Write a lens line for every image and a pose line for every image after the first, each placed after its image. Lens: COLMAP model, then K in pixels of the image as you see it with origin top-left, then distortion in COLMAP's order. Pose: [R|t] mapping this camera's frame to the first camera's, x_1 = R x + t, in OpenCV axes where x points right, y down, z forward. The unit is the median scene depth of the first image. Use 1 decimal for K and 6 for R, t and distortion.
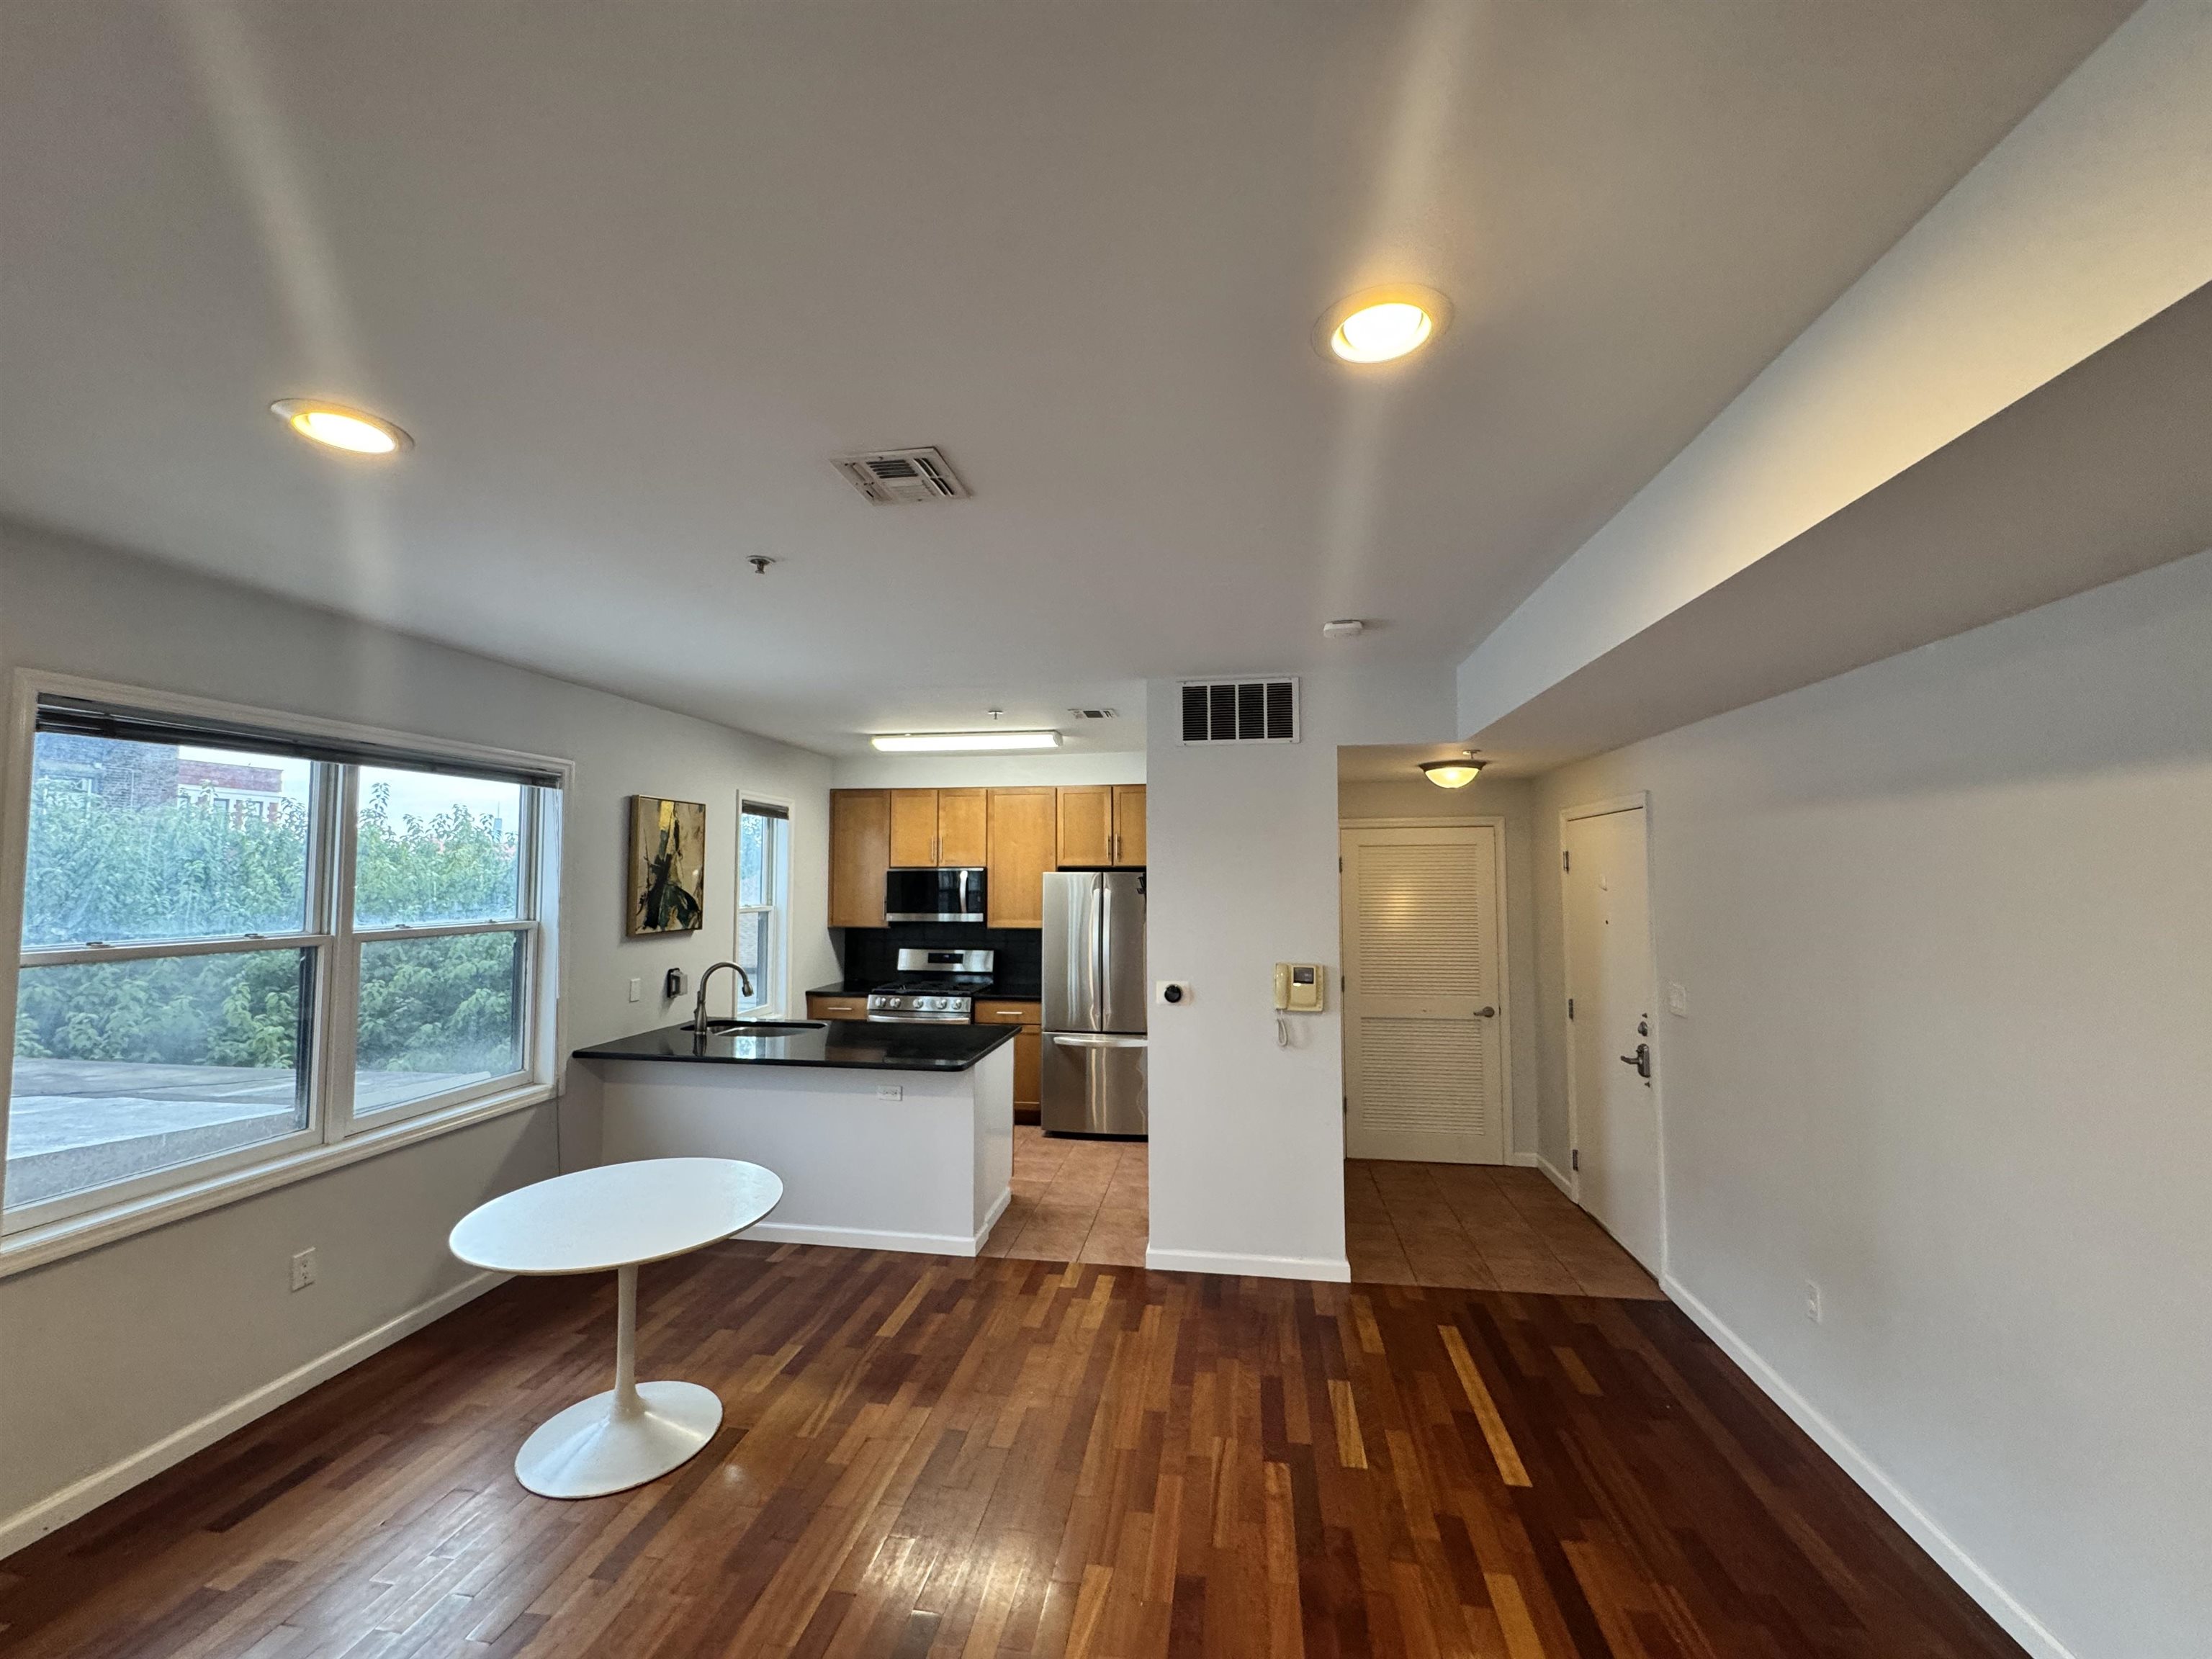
lens RADIAL K [[877.4, 0, 1106.0], [0, 877.4, 829.5], [0, 0, 1]] dist [-0.011961, 0.000032]
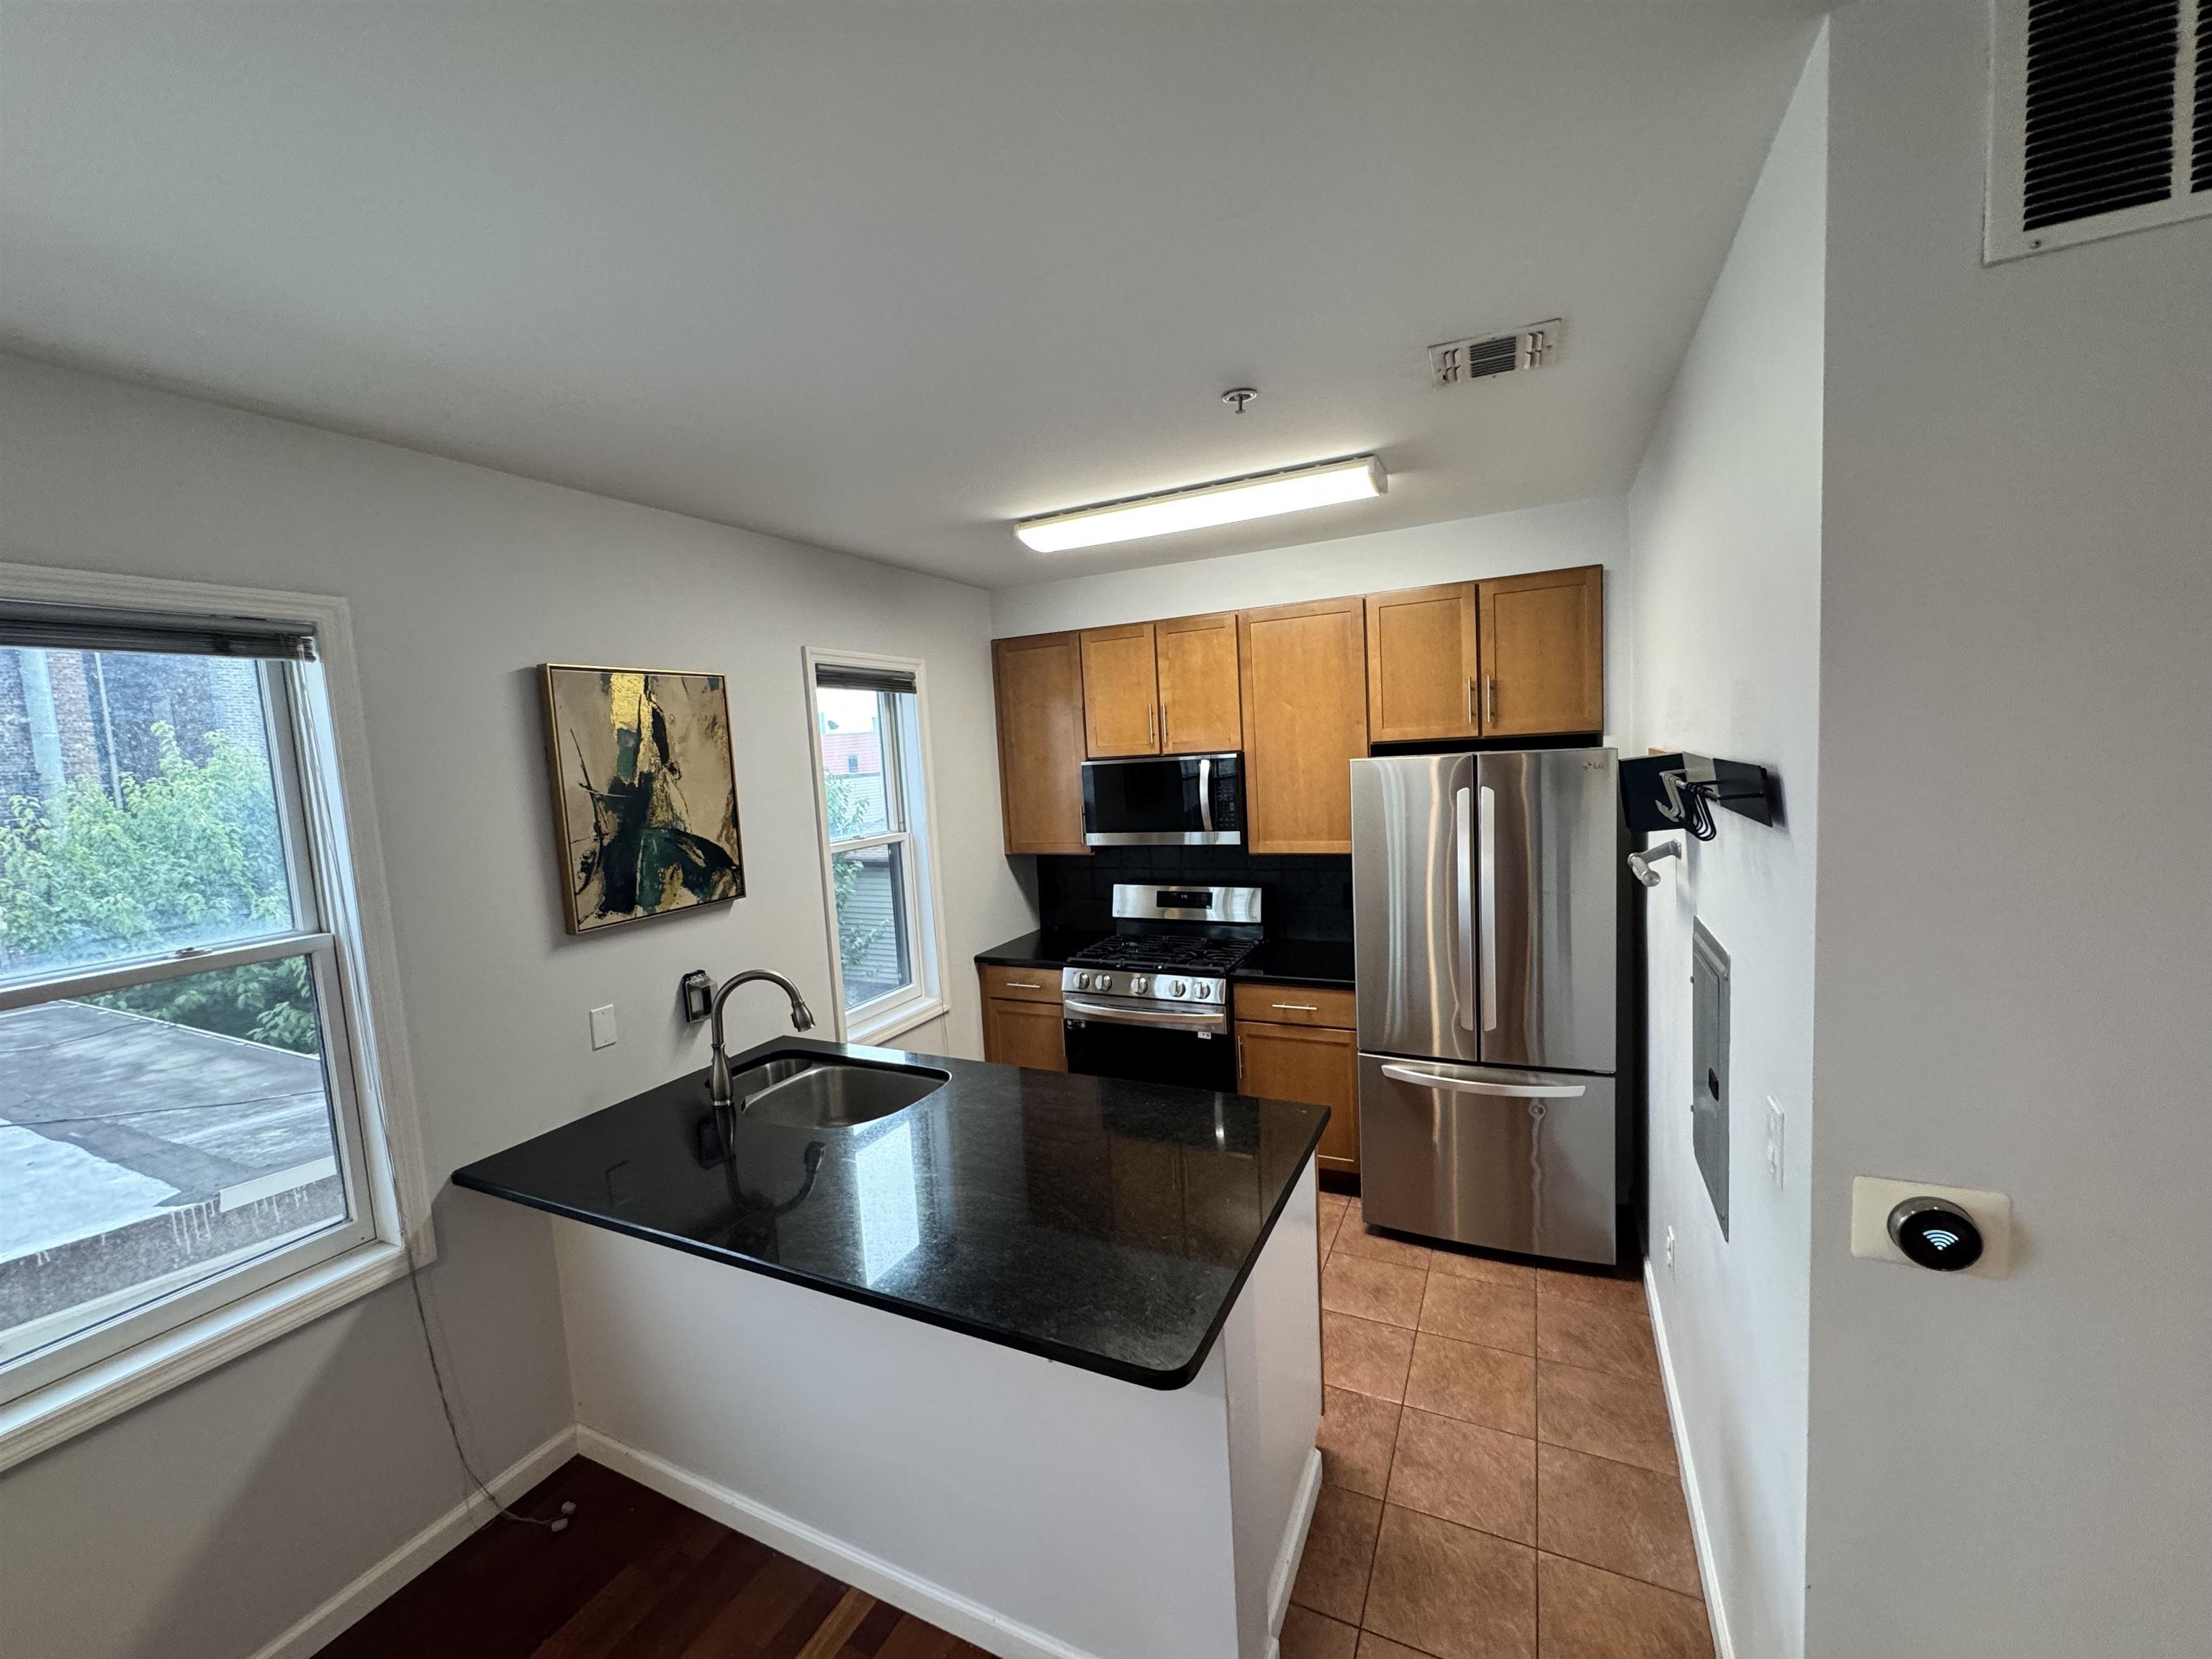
lens RADIAL K [[877.4, 0, 1106.0], [0, 877.4, 829.5], [0, 0, 1]] dist [-0.011961, 0.000032]
pose [[0.954141, -0.026352, -0.298197, -0.057158], [0.072379, 0.986872, 0.144379, 0.004535], [0.290478, -0.159341, 0.943522, 0.468862]]
